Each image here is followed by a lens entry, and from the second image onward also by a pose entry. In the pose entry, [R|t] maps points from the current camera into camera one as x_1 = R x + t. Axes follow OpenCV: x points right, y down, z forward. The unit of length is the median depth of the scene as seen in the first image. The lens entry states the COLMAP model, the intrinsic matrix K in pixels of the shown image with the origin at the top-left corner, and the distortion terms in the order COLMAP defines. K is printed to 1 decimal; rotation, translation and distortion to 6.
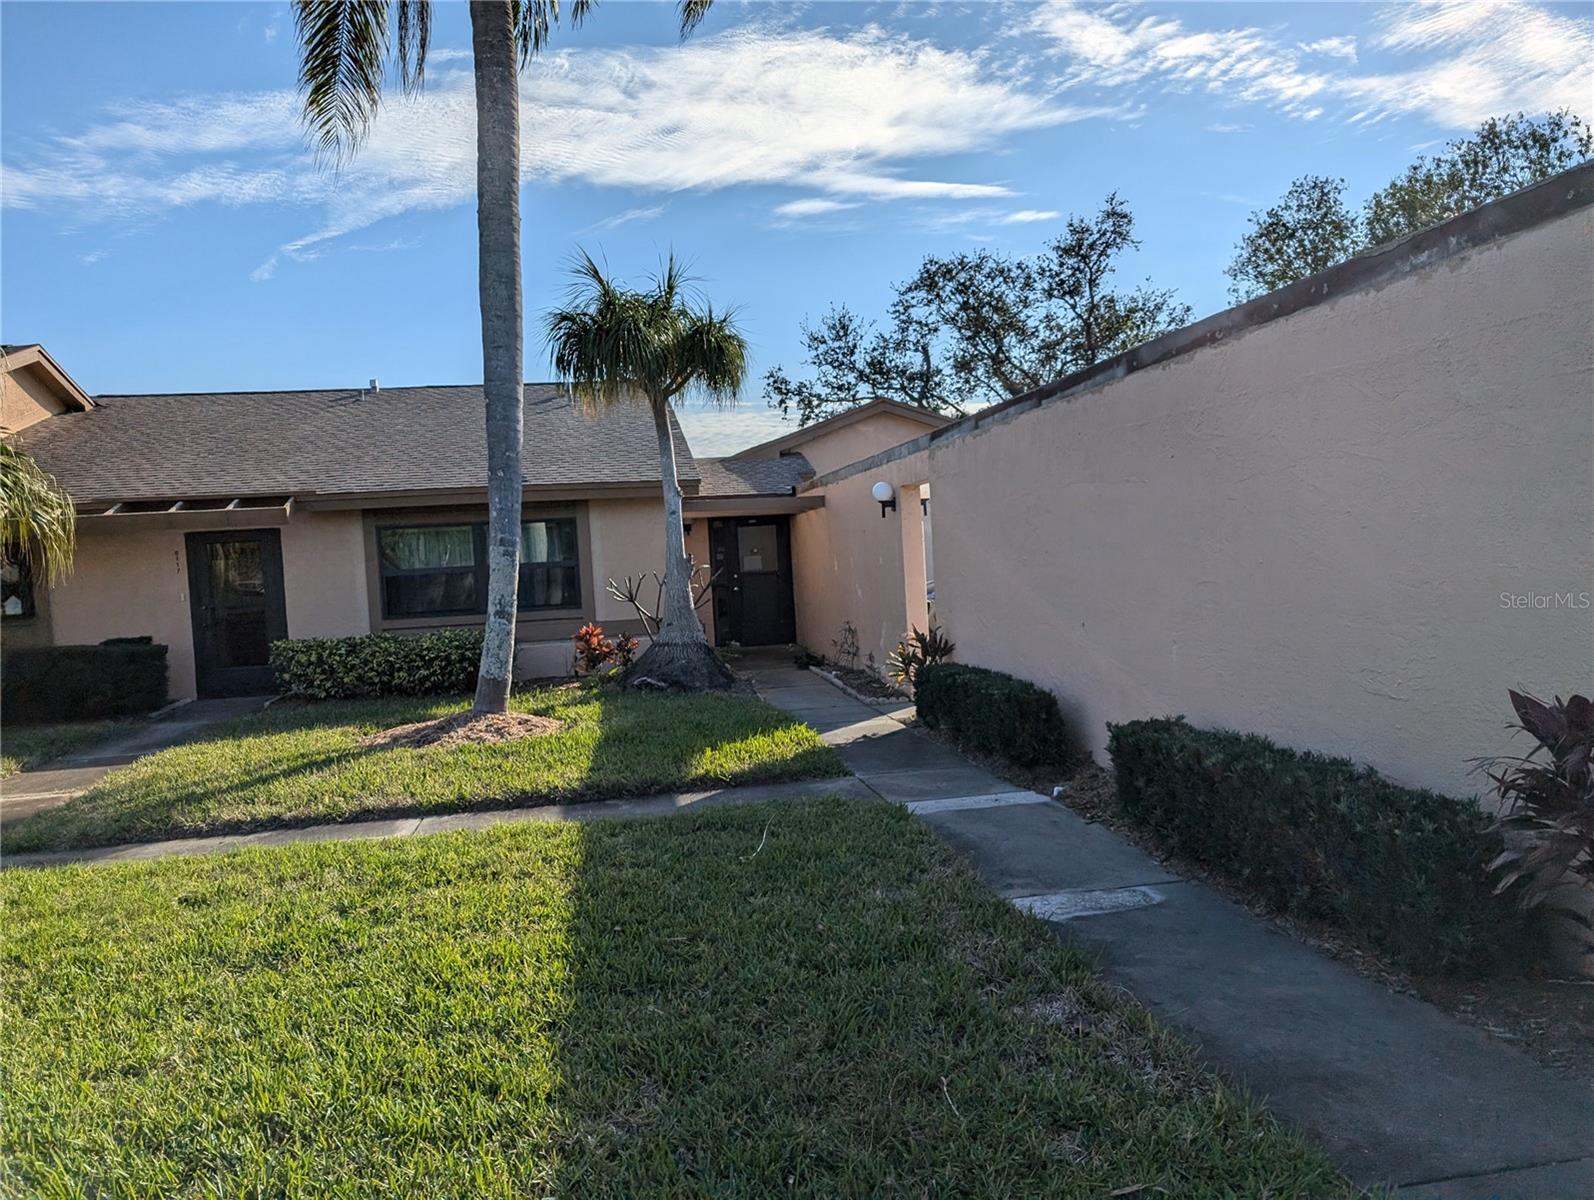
lens RADIAL K [[1141.4, 0, 797.0], [0, 1141.4, 600.0], [0, 0, 1]] dist [-0.001803, 0.000061]
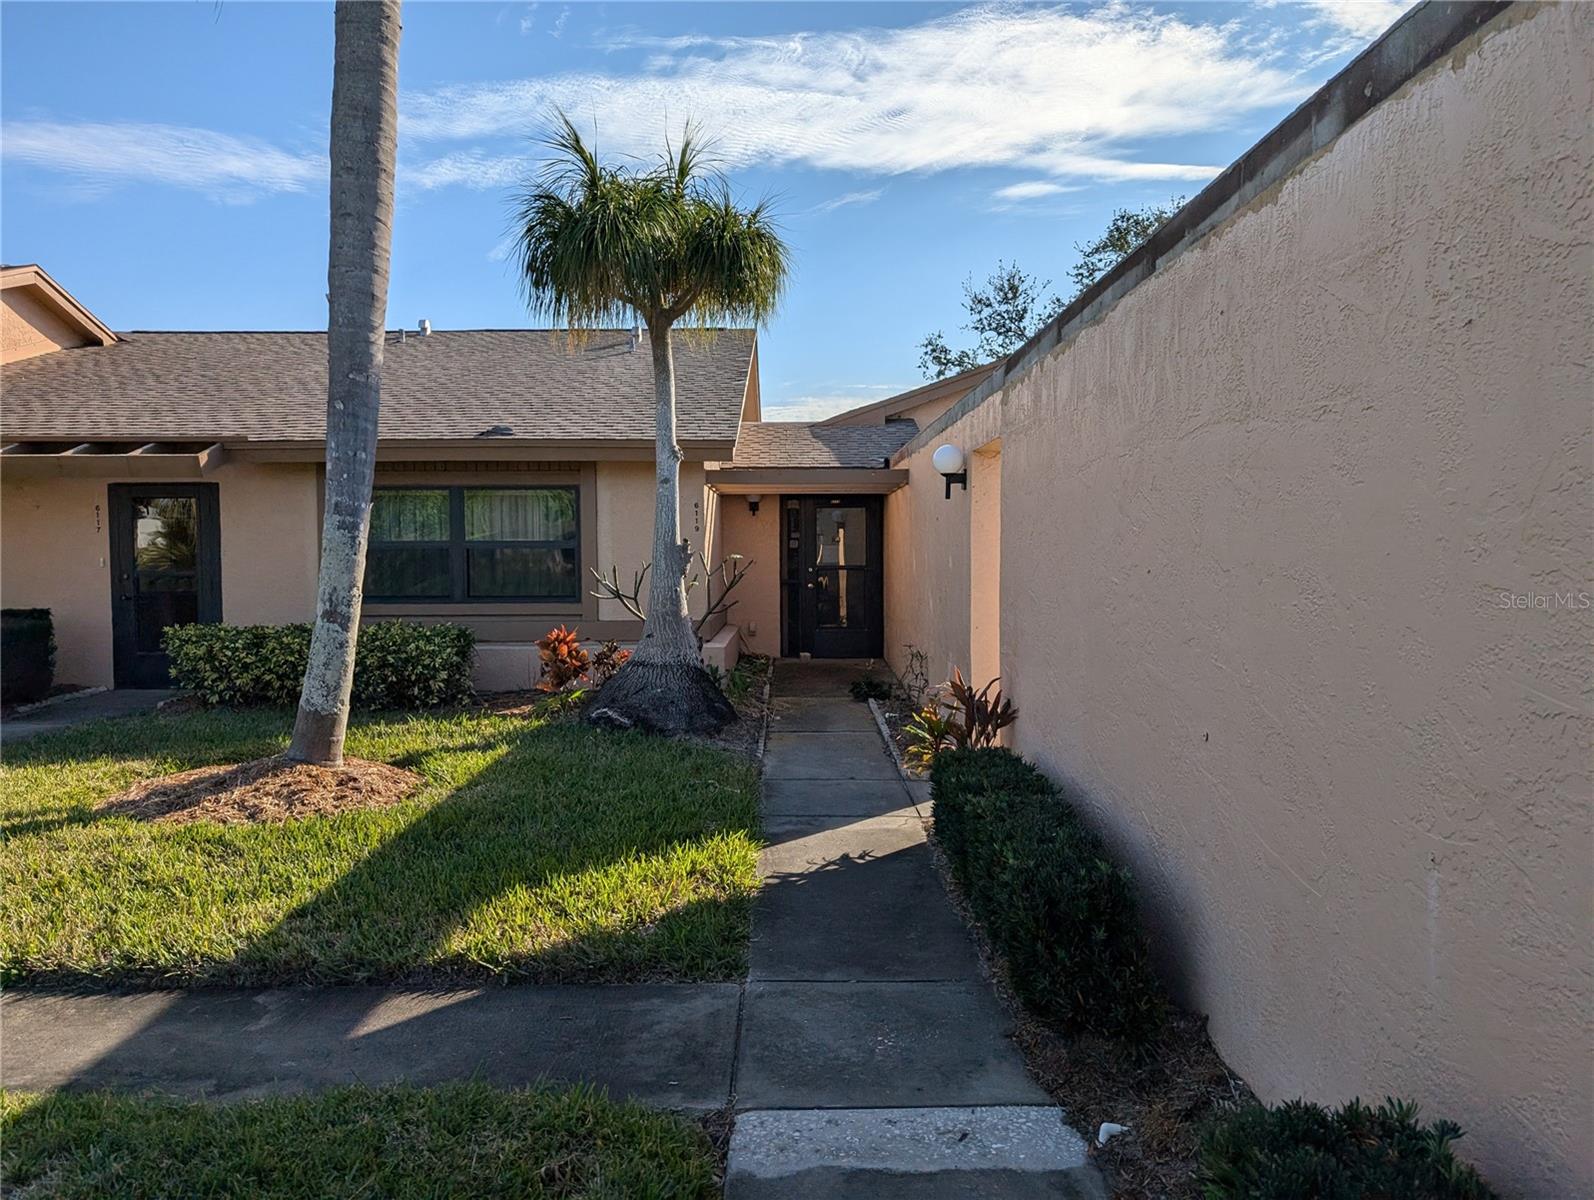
lens RADIAL K [[1090.5, 0, 793.4], [0, 1090.5, 675.0], [0, 0, 1]] dist [-0.000861, 0.006071]
pose [[0.982294, 0.070087, -0.173740, 0.071634], [-0.055250, 0.994515, 0.088814, -0.014871], [0.179012, -0.077642, 0.980778, 0.243273]]
